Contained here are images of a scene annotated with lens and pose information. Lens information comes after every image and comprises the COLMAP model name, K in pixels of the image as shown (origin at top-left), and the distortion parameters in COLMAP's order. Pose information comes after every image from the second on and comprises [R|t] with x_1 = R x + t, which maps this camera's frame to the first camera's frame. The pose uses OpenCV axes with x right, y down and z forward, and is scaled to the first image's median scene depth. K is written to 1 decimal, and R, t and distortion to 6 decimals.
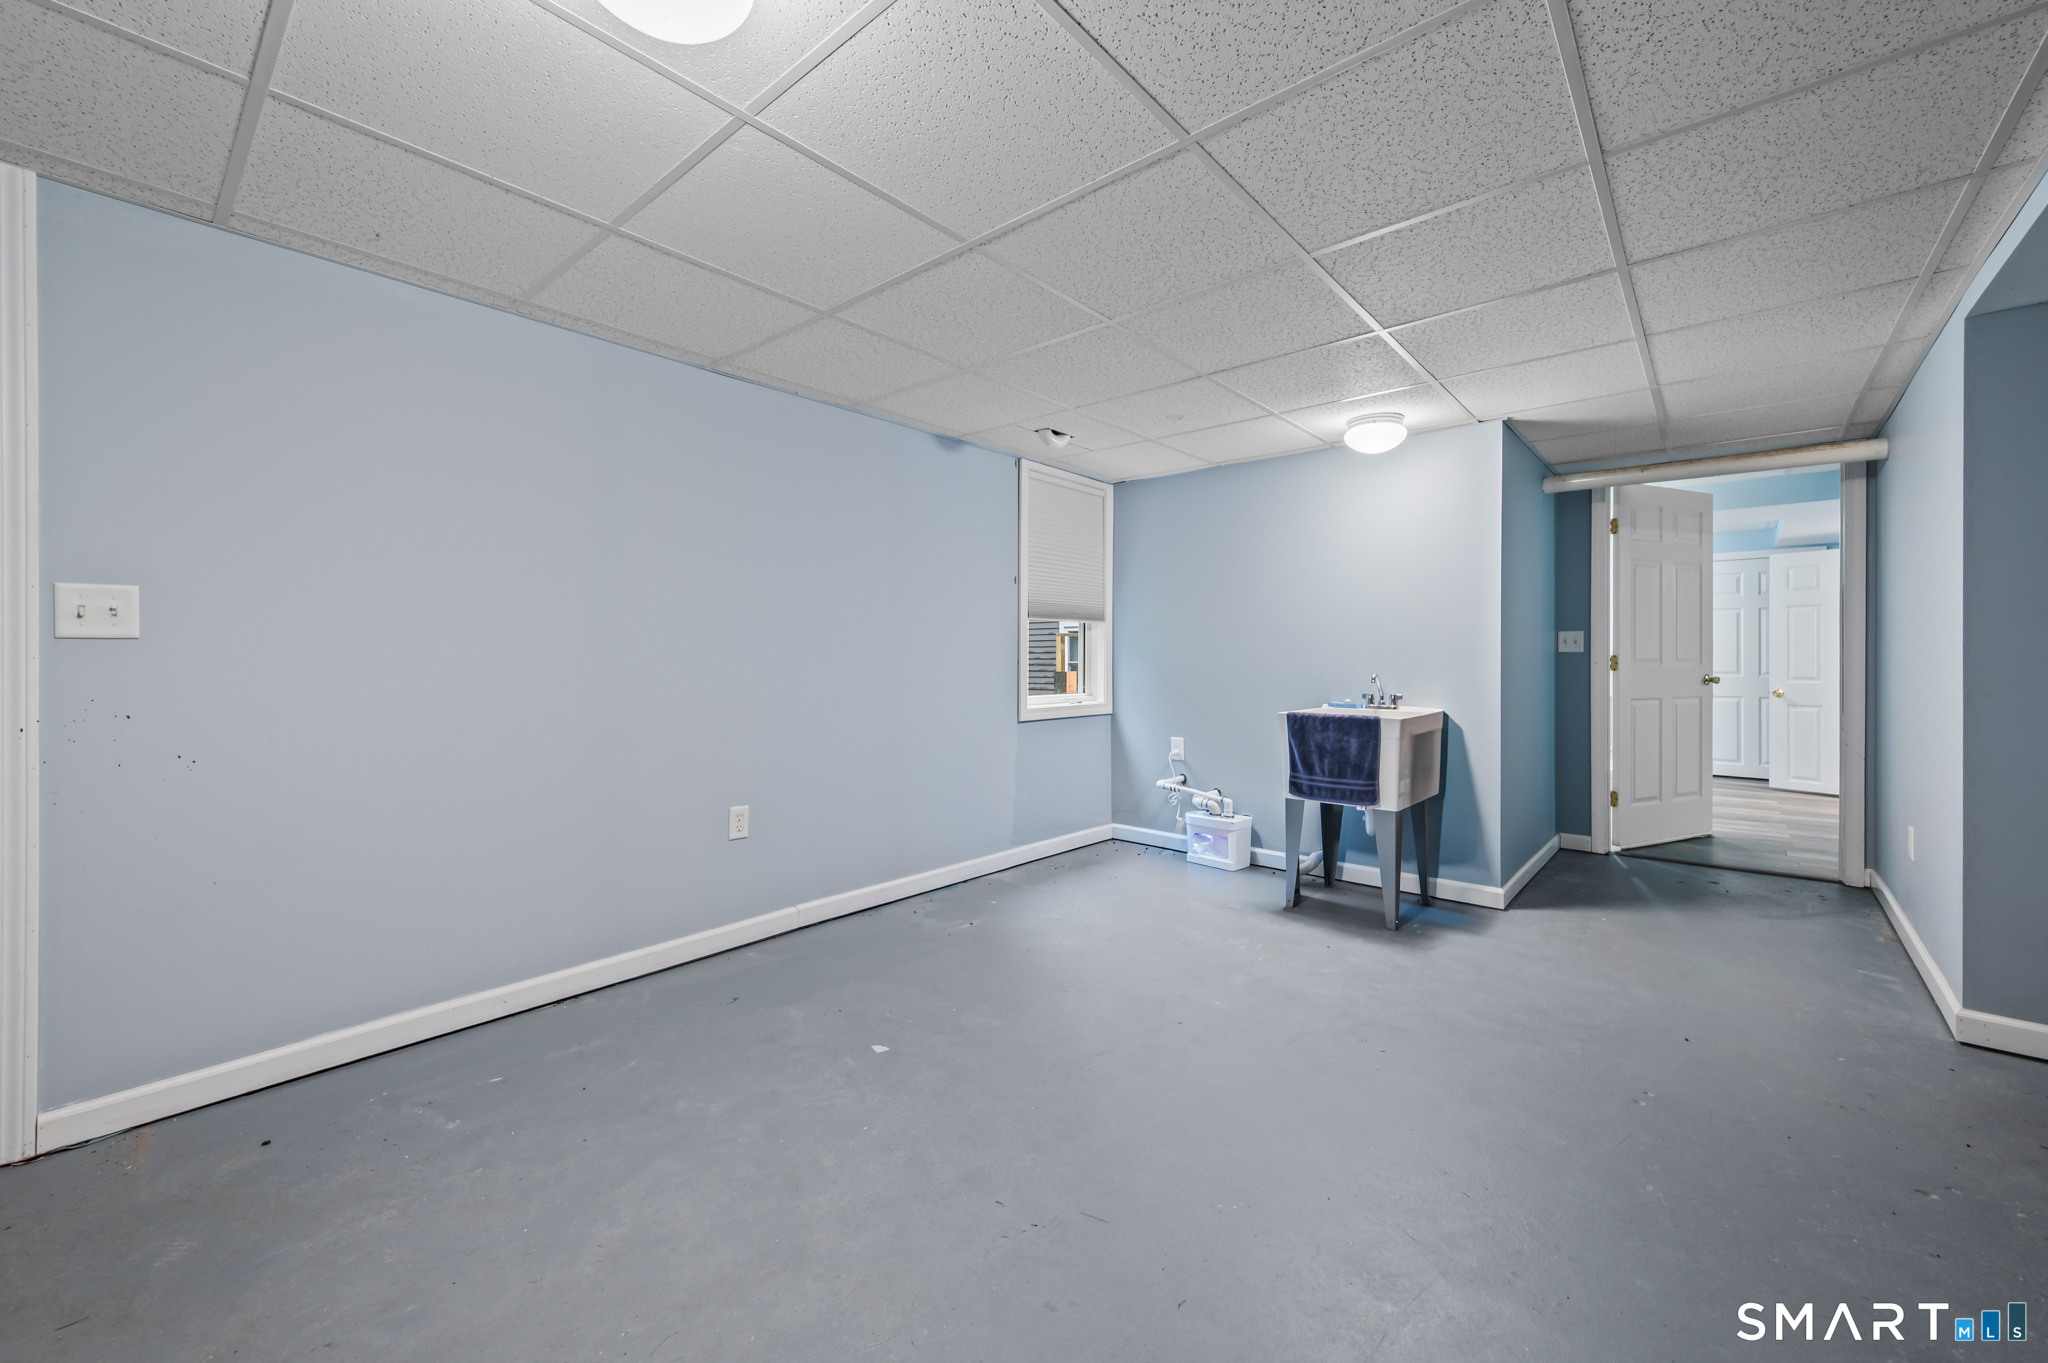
lens RADIAL K [[823.4, 0, 1012.4], [0, 823.4, 660.2], [0, 0, 1]] dist [-0.001336, 0.000727]
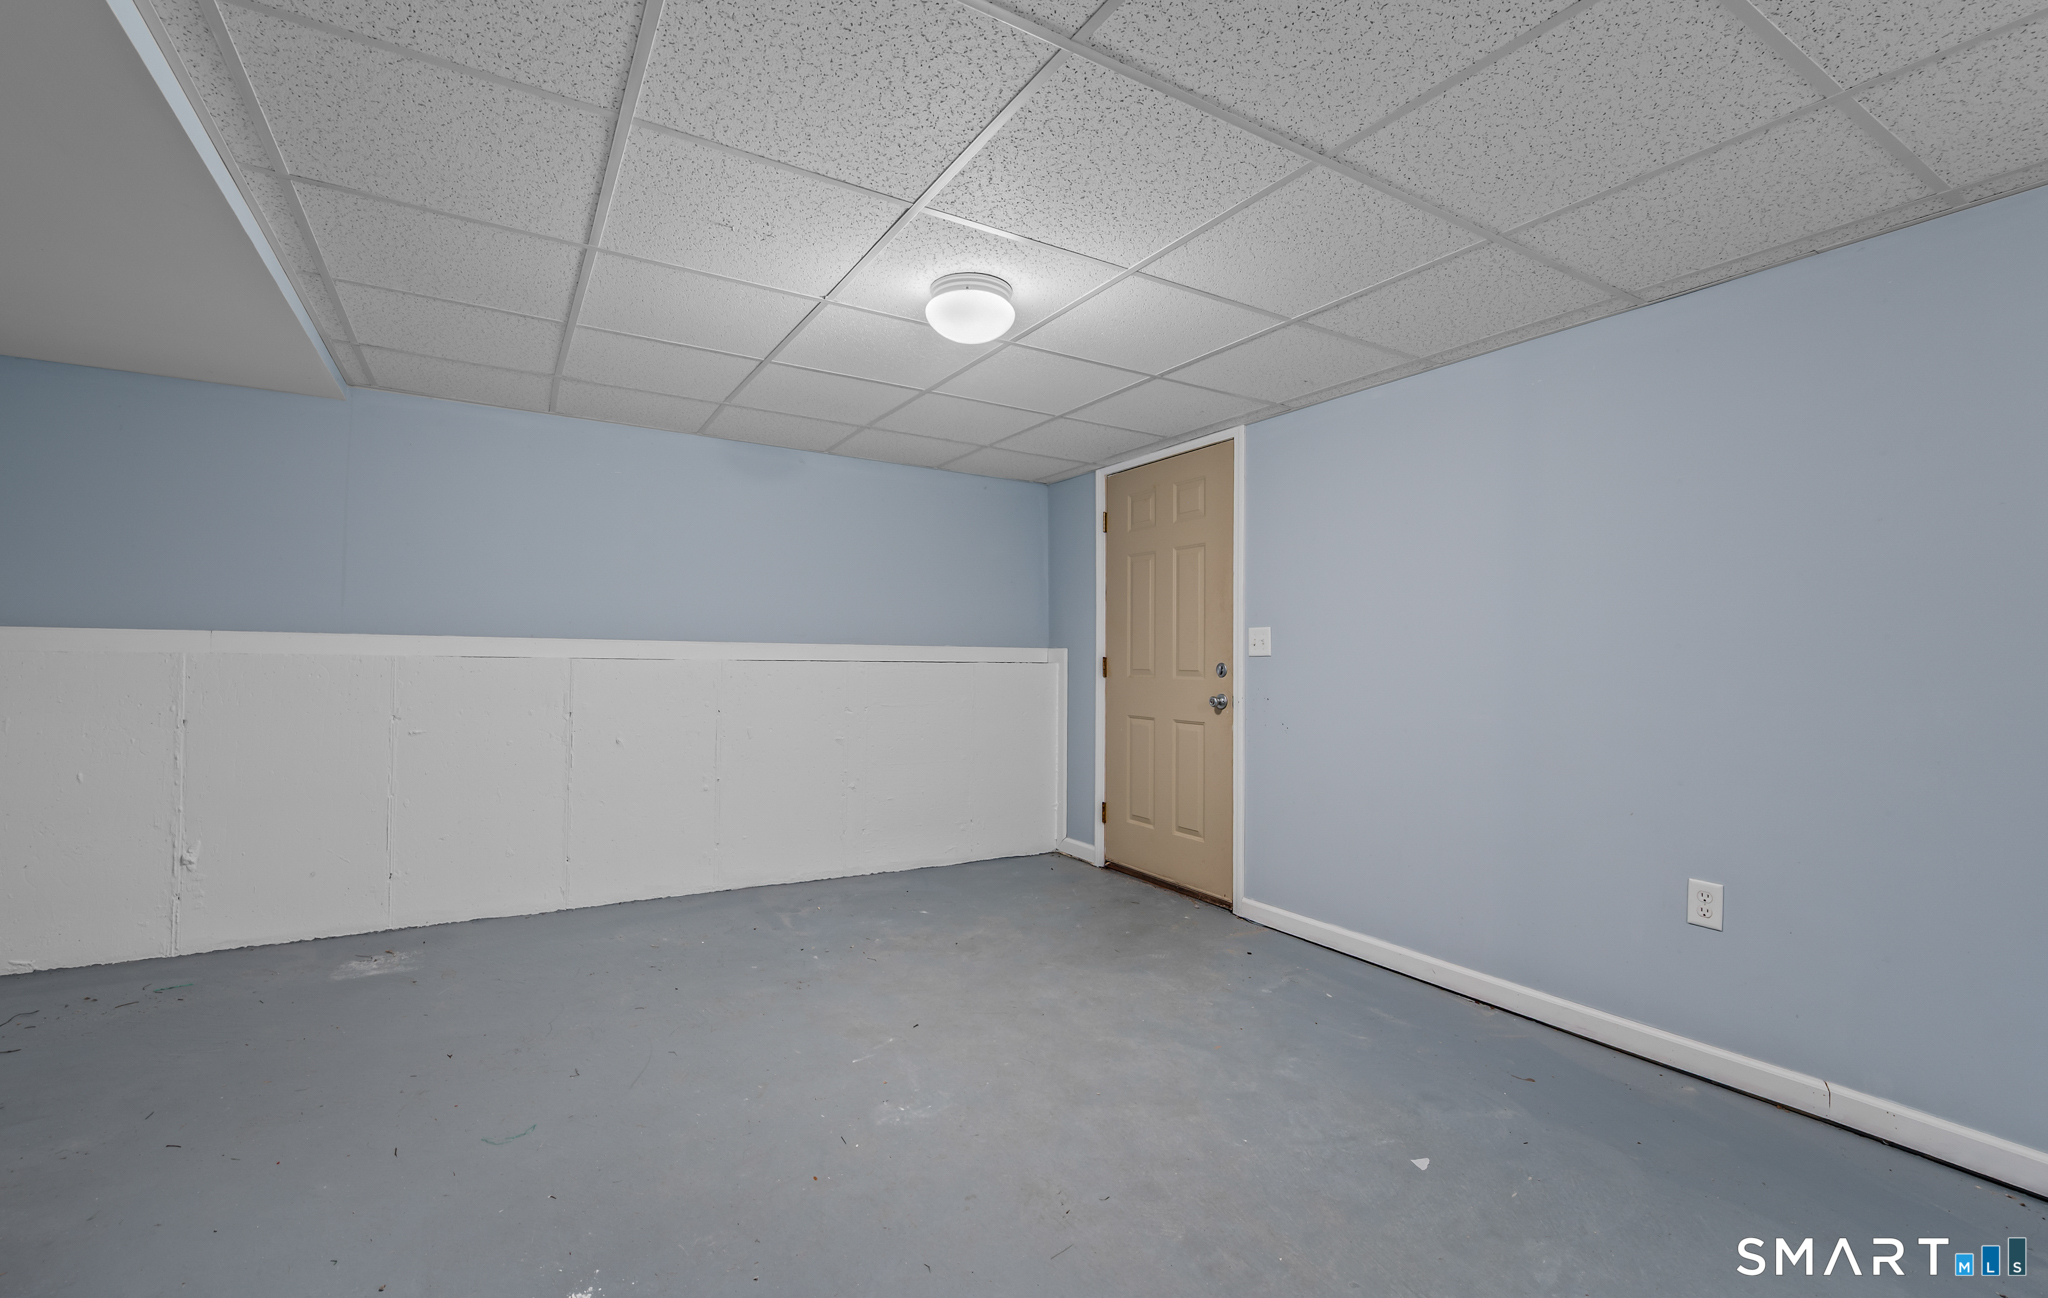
lens RADIAL K [[863.4, 0, 1015.4], [0, 863.4, 659.1], [0, 0, 1]] dist [0.001272, -0.000265]
pose [[-0.314181, -0.007015, -0.949337, 0.701222], [-0.014843, 0.999887, -0.002476, -0.006018], [0.949247, 0.013313, -0.314250, 0.817475]]
